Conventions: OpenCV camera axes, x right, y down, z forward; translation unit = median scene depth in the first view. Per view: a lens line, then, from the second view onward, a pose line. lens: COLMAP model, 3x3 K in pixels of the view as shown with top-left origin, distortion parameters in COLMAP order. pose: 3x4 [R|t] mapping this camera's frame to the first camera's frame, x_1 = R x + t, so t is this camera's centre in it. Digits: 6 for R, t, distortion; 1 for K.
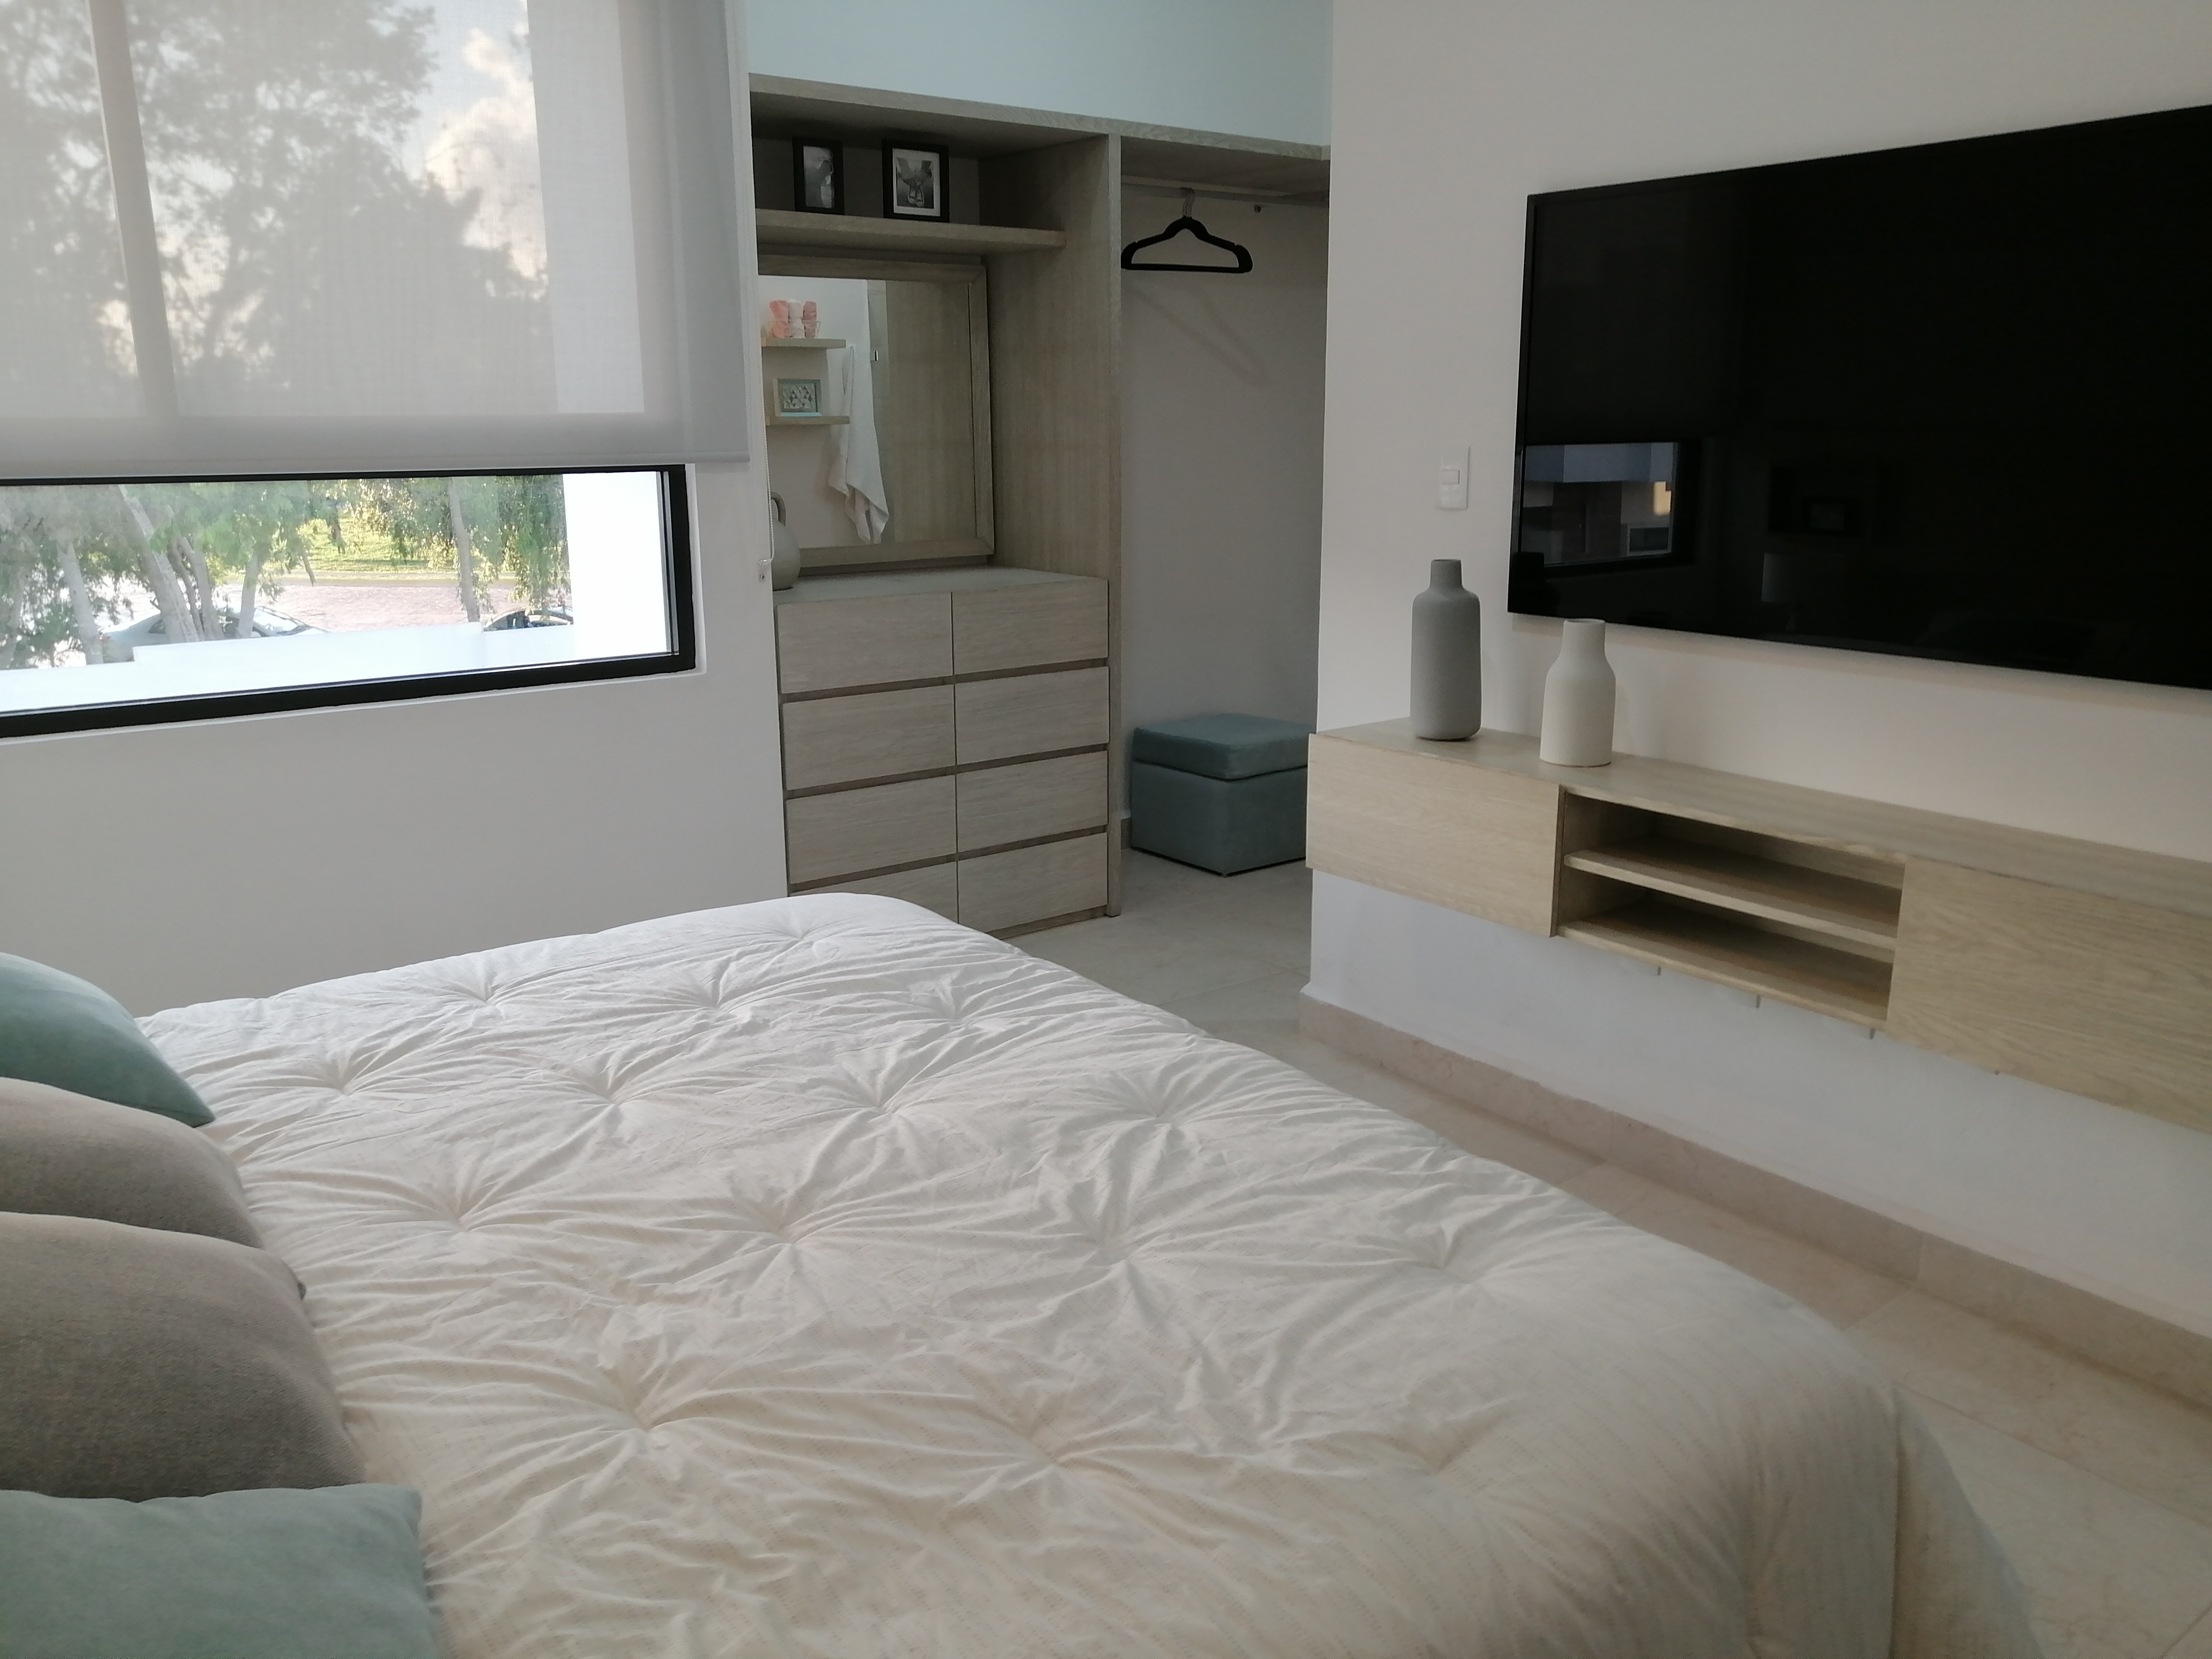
lens RADIAL K [[1703.4, 0, 1107.9], [0, 1703.4, 831.9], [0, 0, 1]] dist [-0.005593, 0.027471]
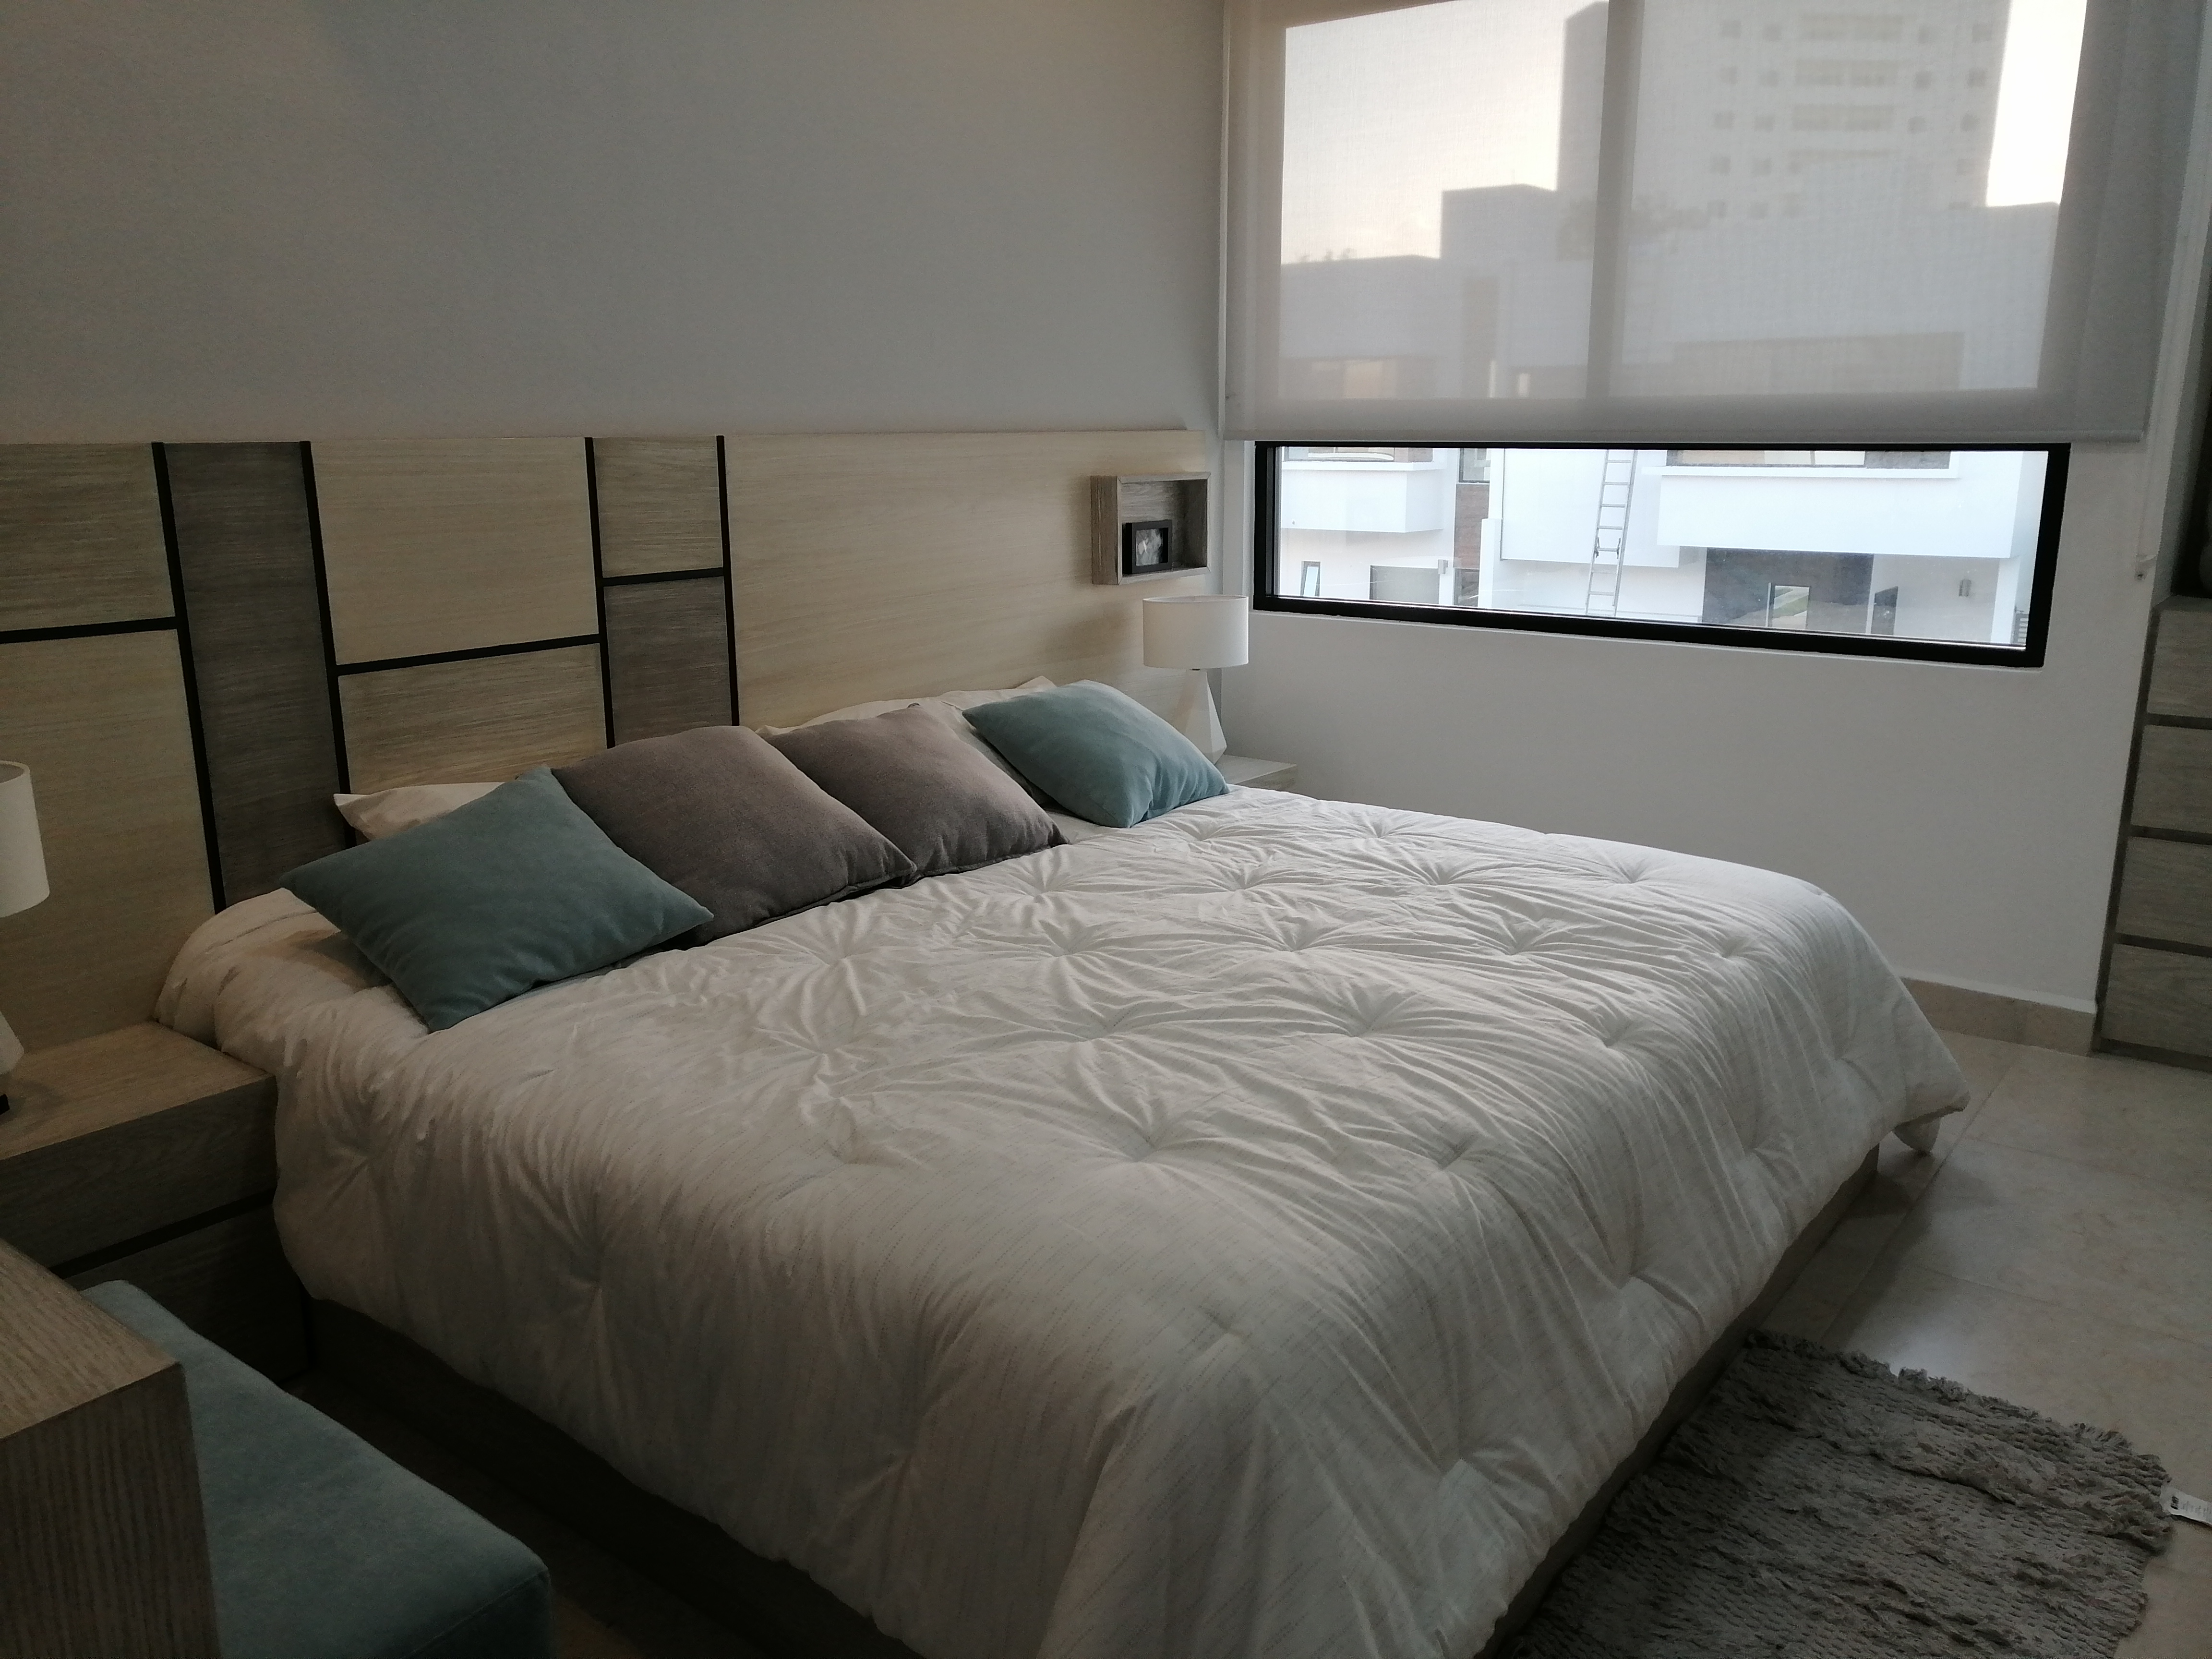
lens RADIAL K [[1703.4, 0, 1105.3], [0, 1703.4, 831.0], [0, 0, 1]] dist [-0.005593, 0.027471]
pose [[0.247080, 0.226422, -0.942170, 0.848584], [-0.233212, 0.957632, 0.168979, -0.080967], [0.940513, 0.177974, 0.289416, 0.456829]]
